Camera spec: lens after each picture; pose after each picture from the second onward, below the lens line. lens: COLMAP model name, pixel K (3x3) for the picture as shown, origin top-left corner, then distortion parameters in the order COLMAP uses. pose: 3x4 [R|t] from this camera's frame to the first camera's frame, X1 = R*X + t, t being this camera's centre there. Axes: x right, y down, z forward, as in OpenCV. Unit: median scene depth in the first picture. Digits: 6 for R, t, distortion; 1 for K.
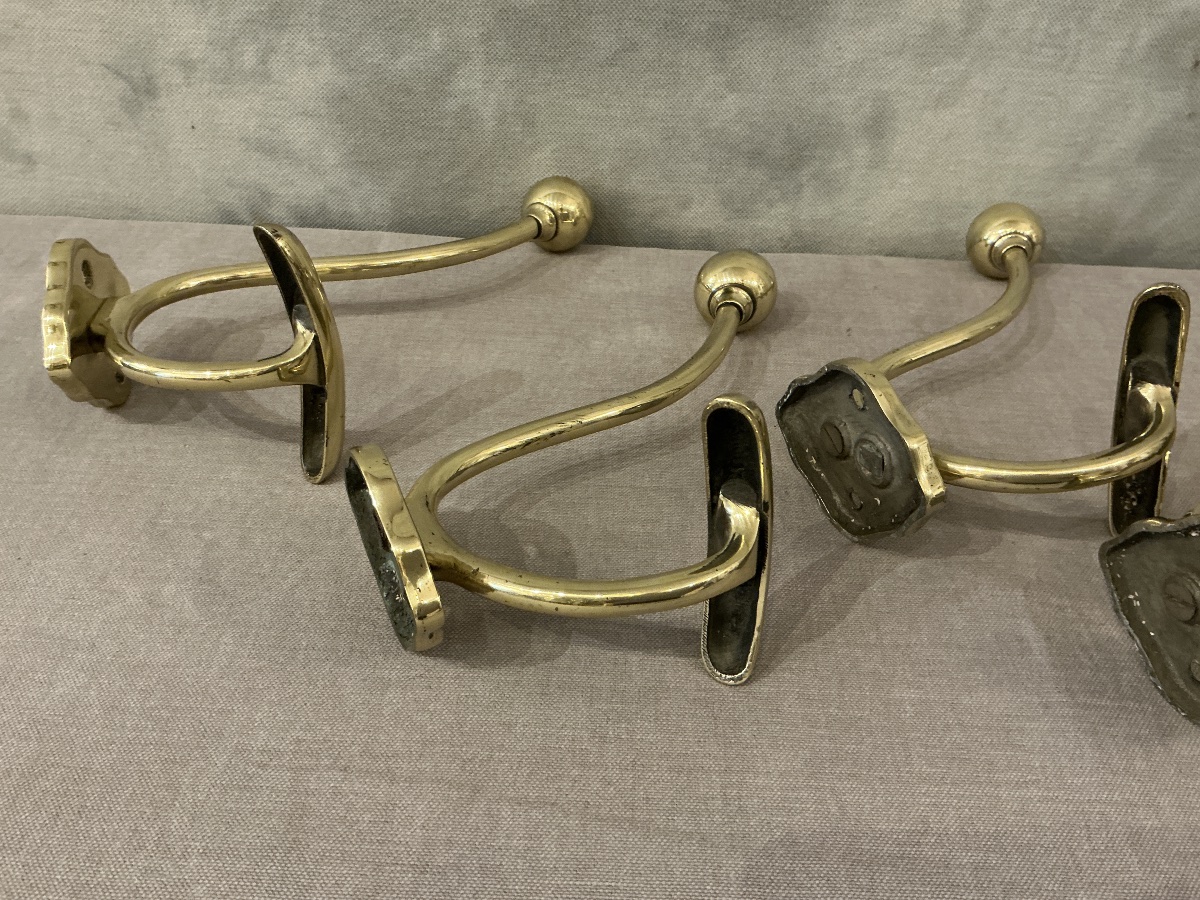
lens RADIAL K [[991.7, 0, 600.0], [0, 991.7, 450.0], [0, 0, 1]] dist [0.089225, -0.182494]
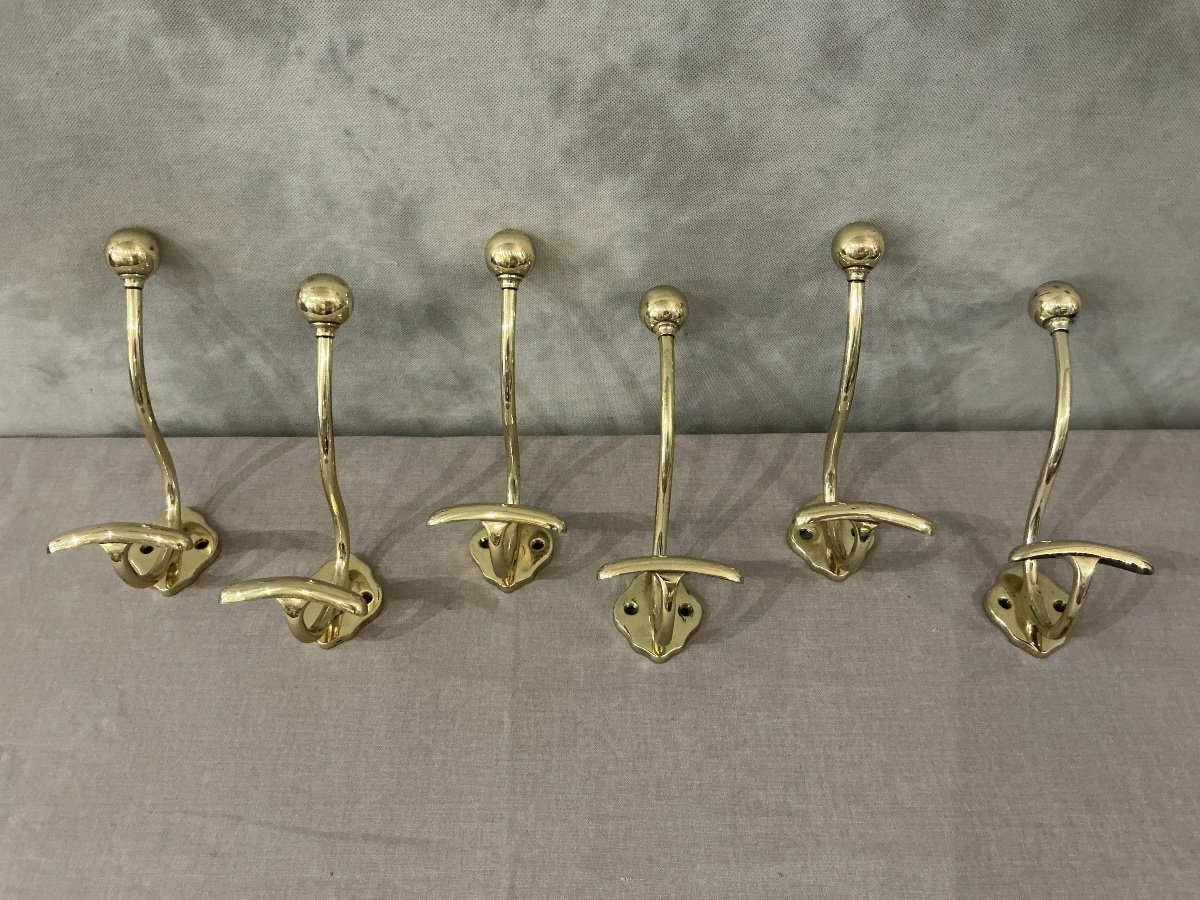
lens RADIAL K [[979.7, 0, 592.8], [0, 979.7, 429.9], [0, 0, 1]] dist [0.076468, -0.139847]
pose [[0.998720, -0.050349, 0.004724, 0.427323], [0.048519, 0.980348, 0.191214, -0.556276], [-0.014259, -0.190740, 0.981537, -0.654970]]
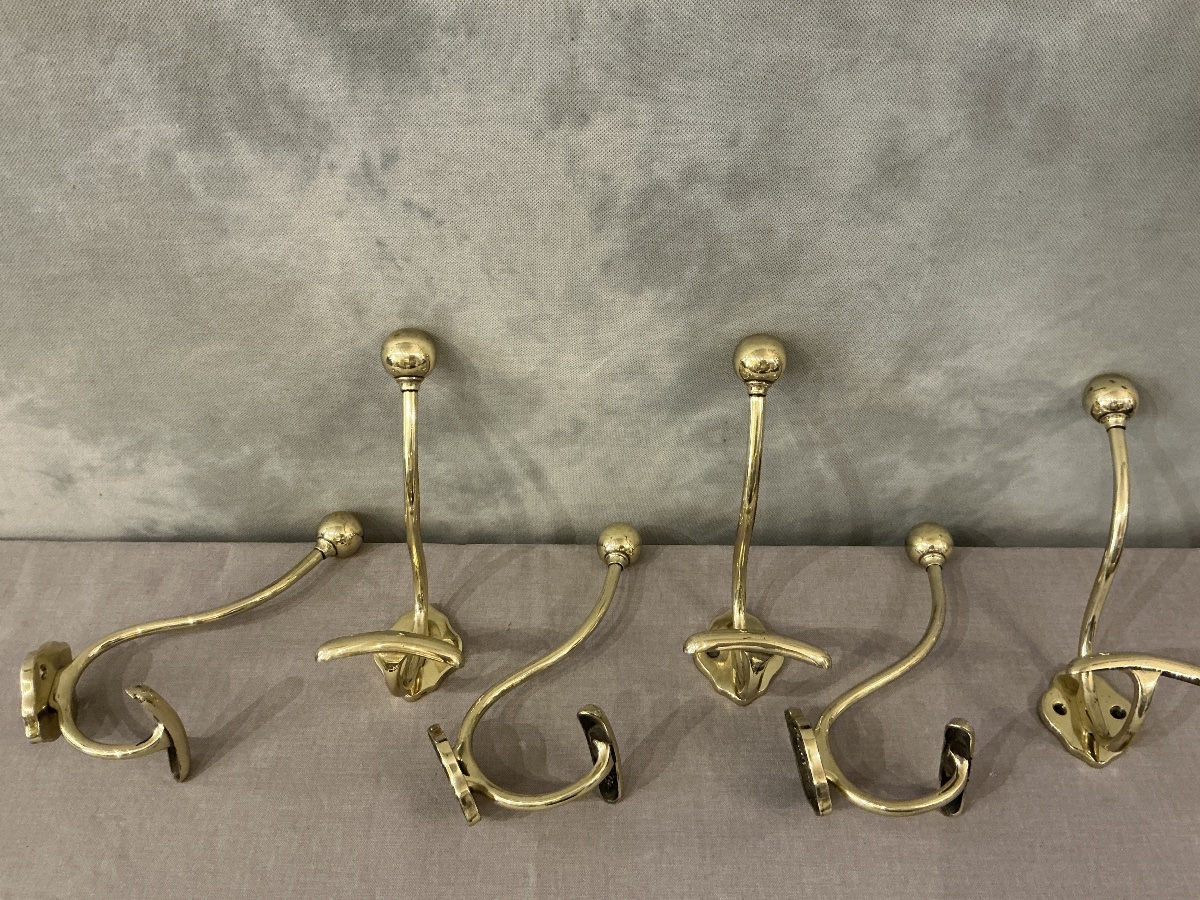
lens RADIAL K [[982.4, 0, 598.4], [0, 982.4, 440.8], [0, 0, 1]] dist [0.117635, -0.216529]
pose [[0.999330, -0.036607, -0.000105, 0.398257], [0.036185, 0.987371, 0.154238, -0.644669], [-0.005542, -0.154139, 0.988034, -0.571234]]
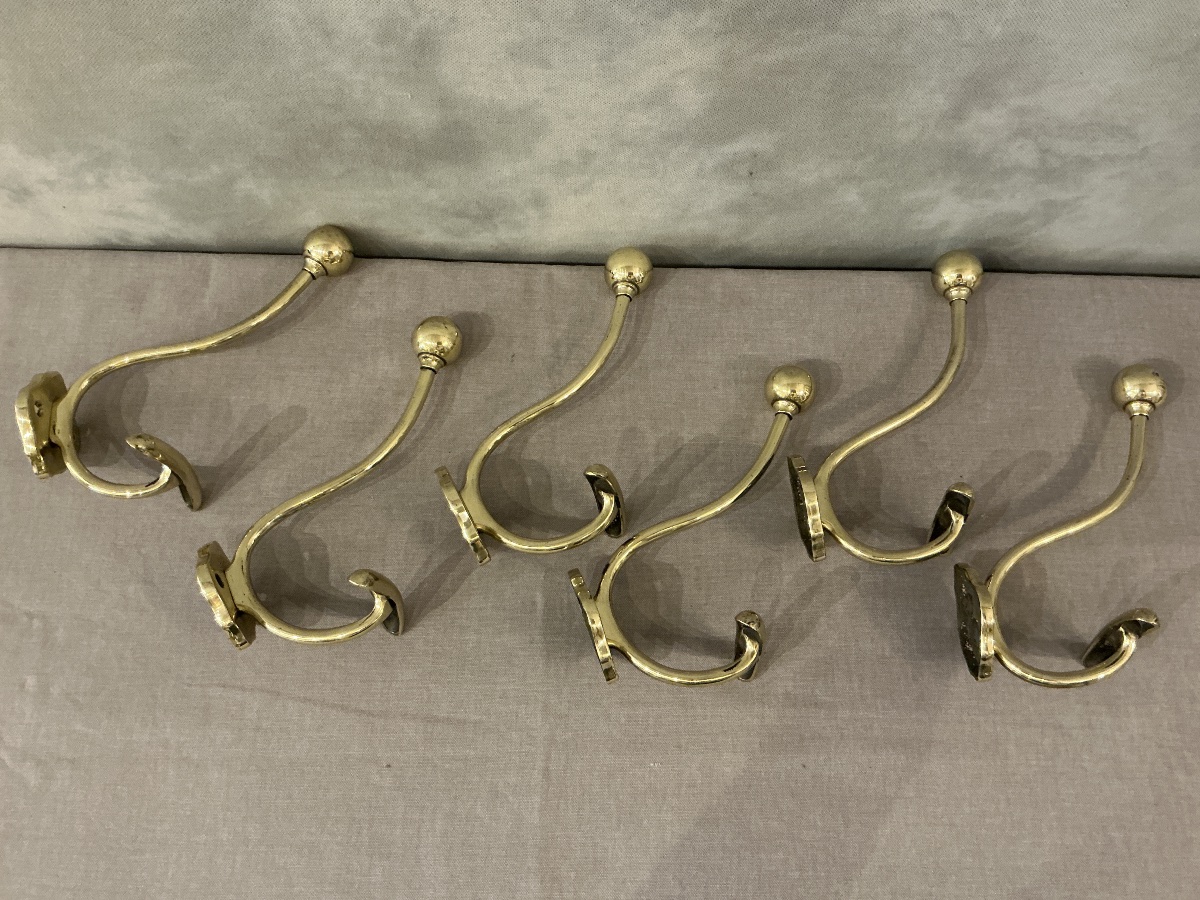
lens RADIAL K [[991.7, 0, 600.0], [0, 991.7, 450.0], [0, 0, 1]] dist [0.089225, -0.182494]
pose [[0.999874, -0.015343, -0.004078, 0.383951], [0.015171, 0.847700, 0.530258, -0.818831], [-0.004678, -0.530253, 0.847826, -0.429355]]
